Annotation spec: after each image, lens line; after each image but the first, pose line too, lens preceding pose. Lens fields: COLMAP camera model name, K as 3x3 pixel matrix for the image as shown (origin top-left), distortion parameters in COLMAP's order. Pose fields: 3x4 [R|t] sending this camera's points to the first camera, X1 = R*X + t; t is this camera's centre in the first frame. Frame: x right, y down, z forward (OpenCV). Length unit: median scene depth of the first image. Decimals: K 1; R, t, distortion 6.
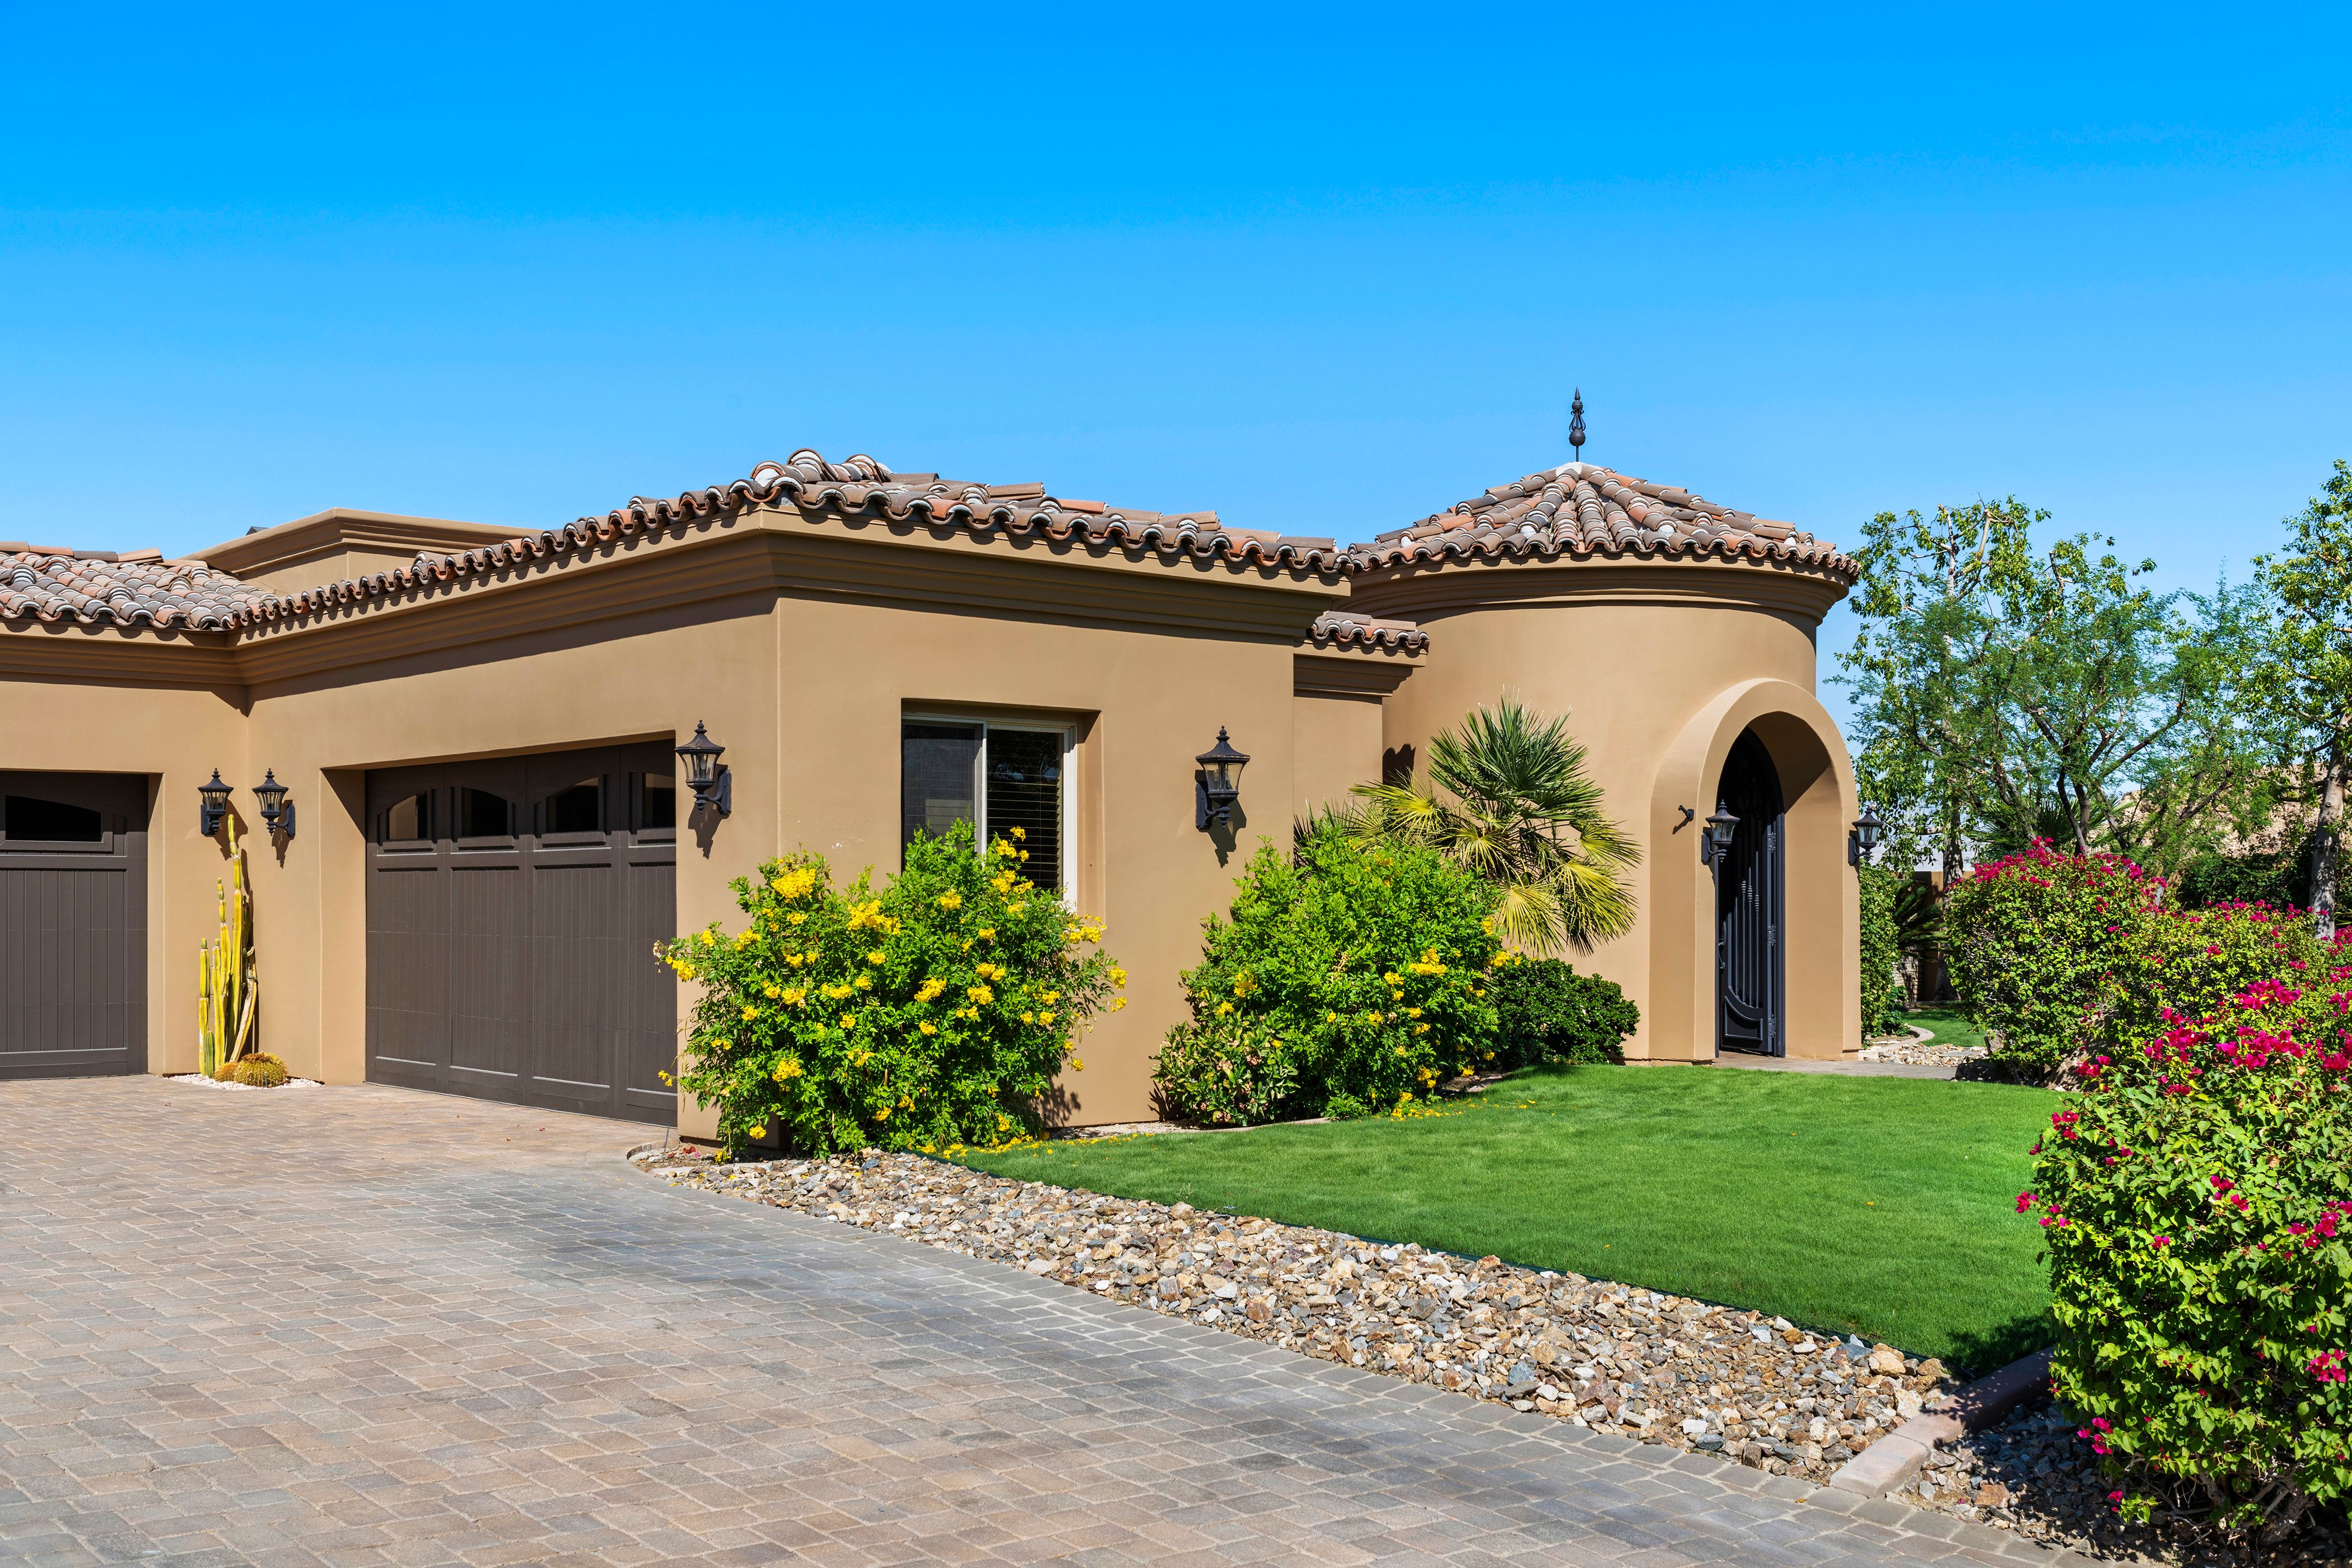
lens RADIAL K [[2341.8, 0, 1177.4], [0, 2341.8, 974.5], [0, 0, 1]] dist [-0.001783, 0.004390]
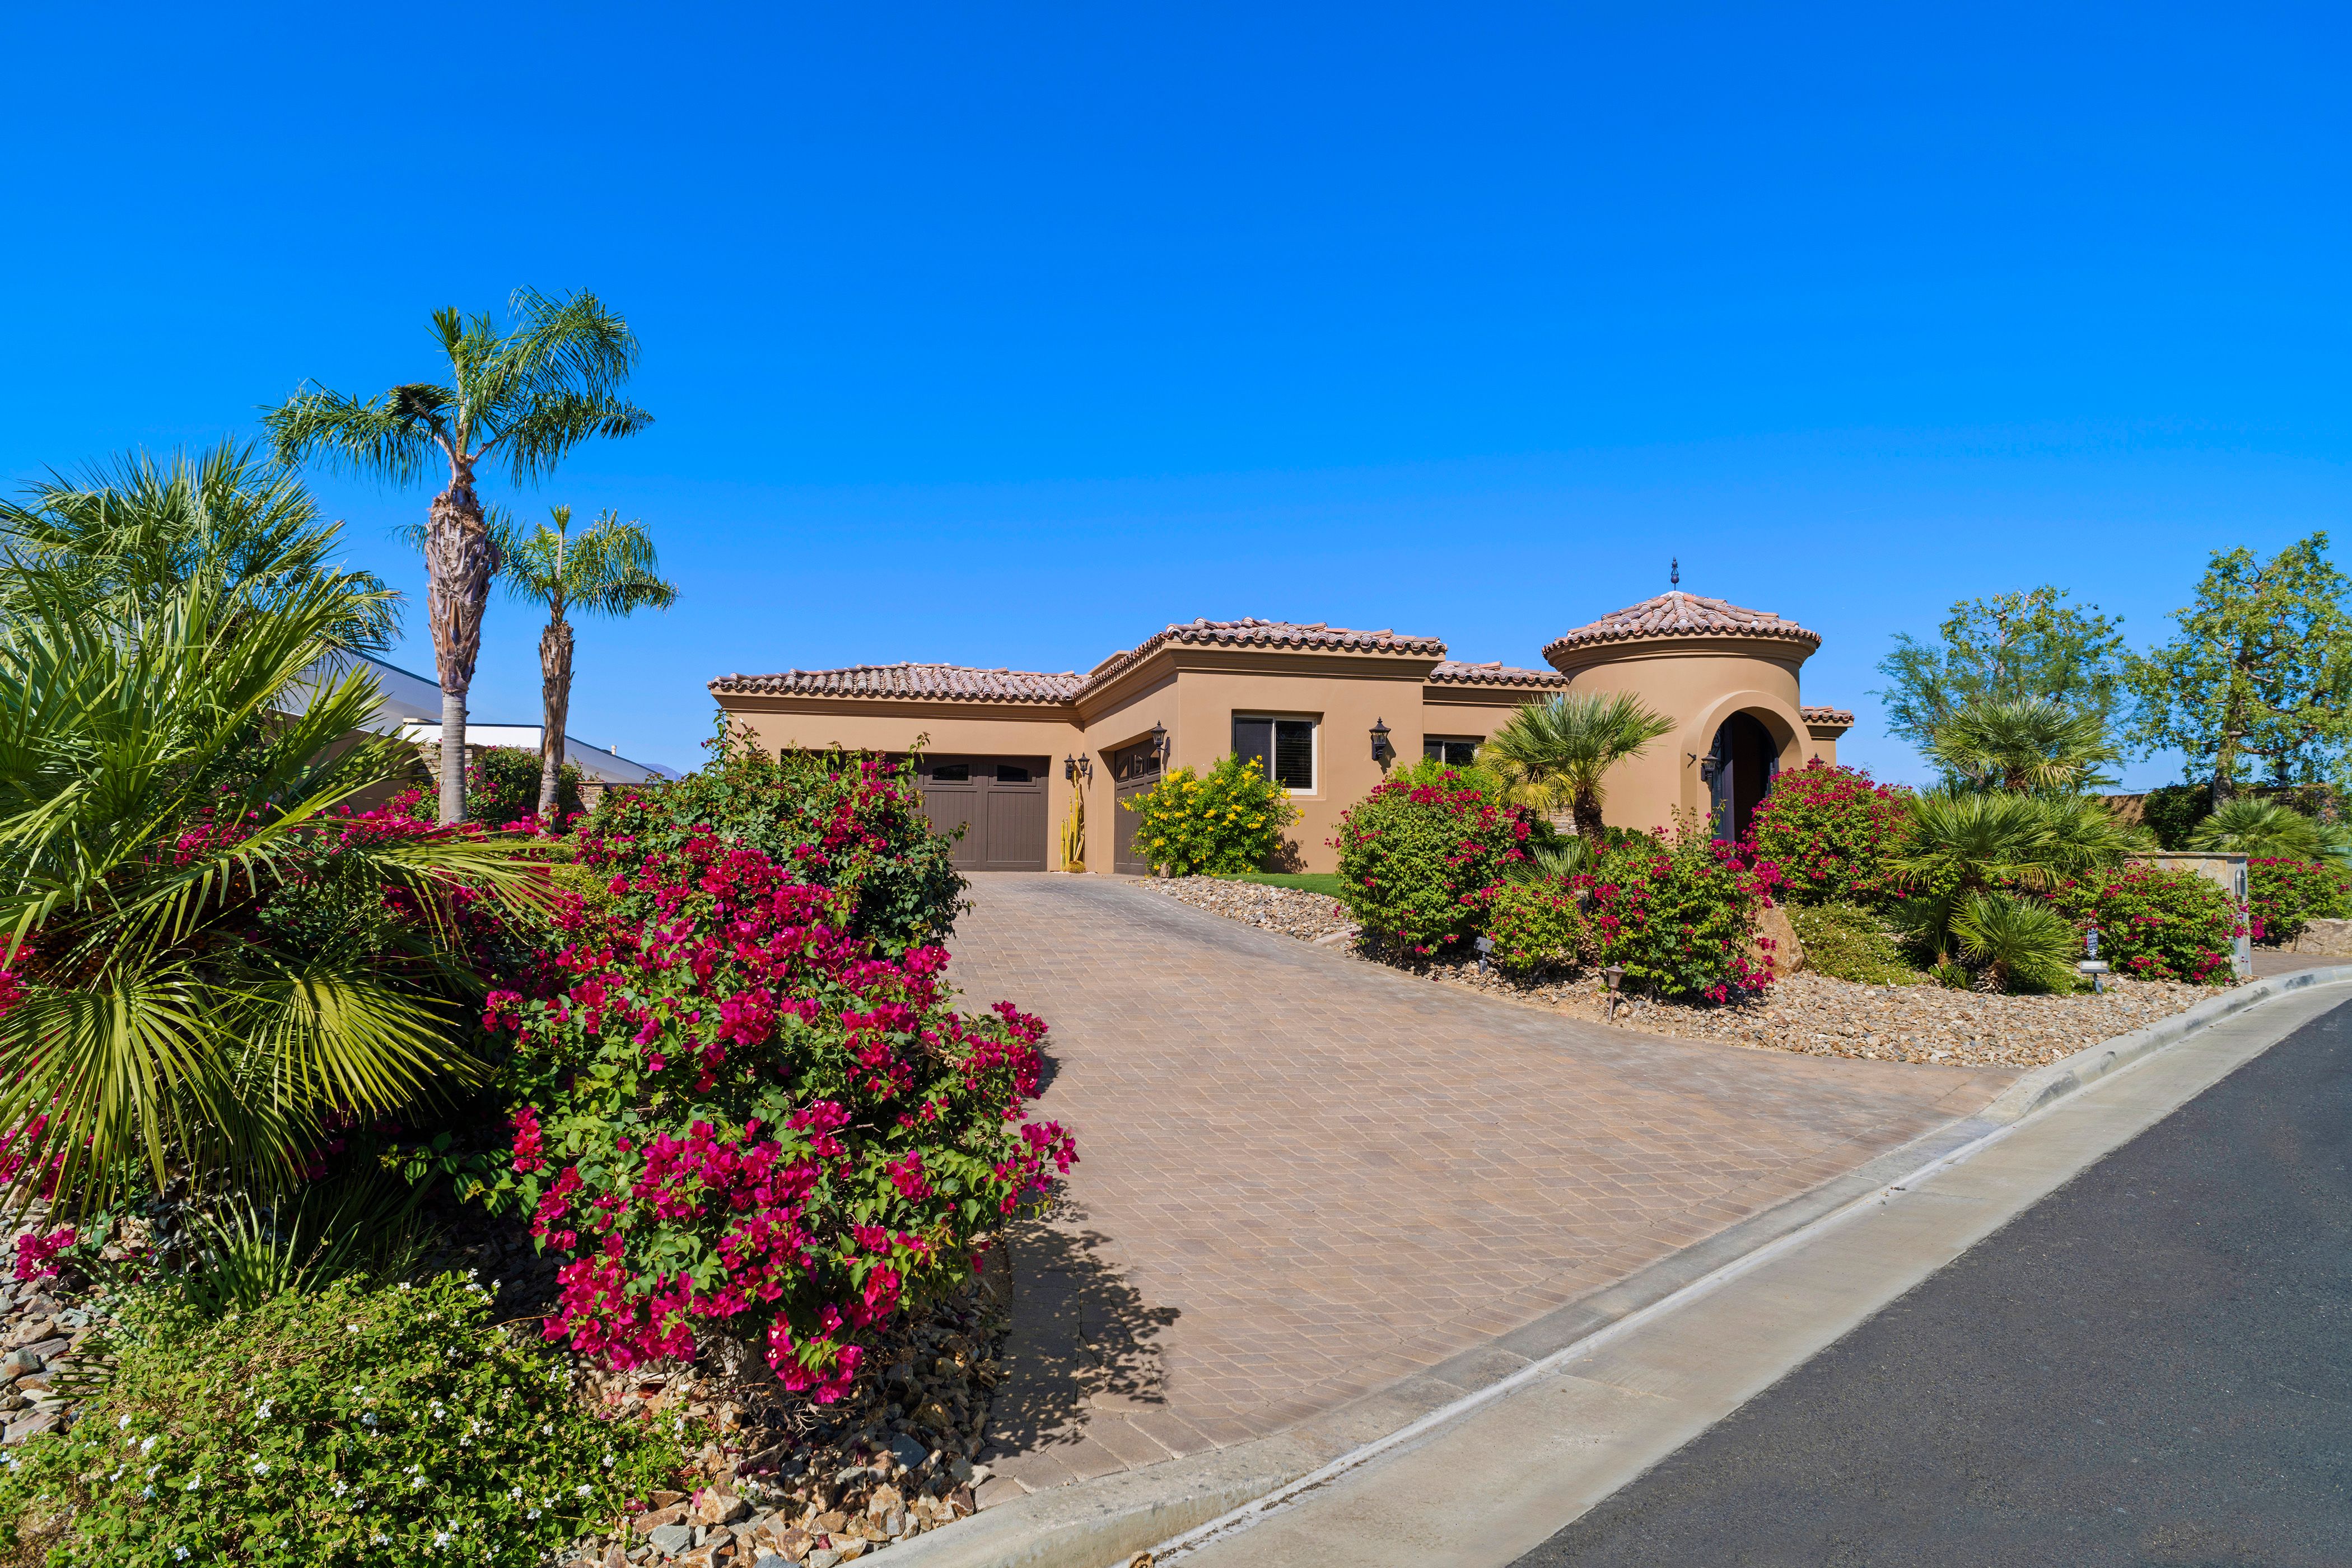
lens RADIAL K [[1316.7, 0, 1173.8], [0, 1316.7, 772.7], [0, 0, 1]] dist [-0.067681, 0.045574]
pose [[0.887209, -0.020801, -0.460899, 0.435748], [-0.024050, 0.995540, -0.091225, 0.077216], [0.460740, 0.092020, 0.882752, -0.278580]]
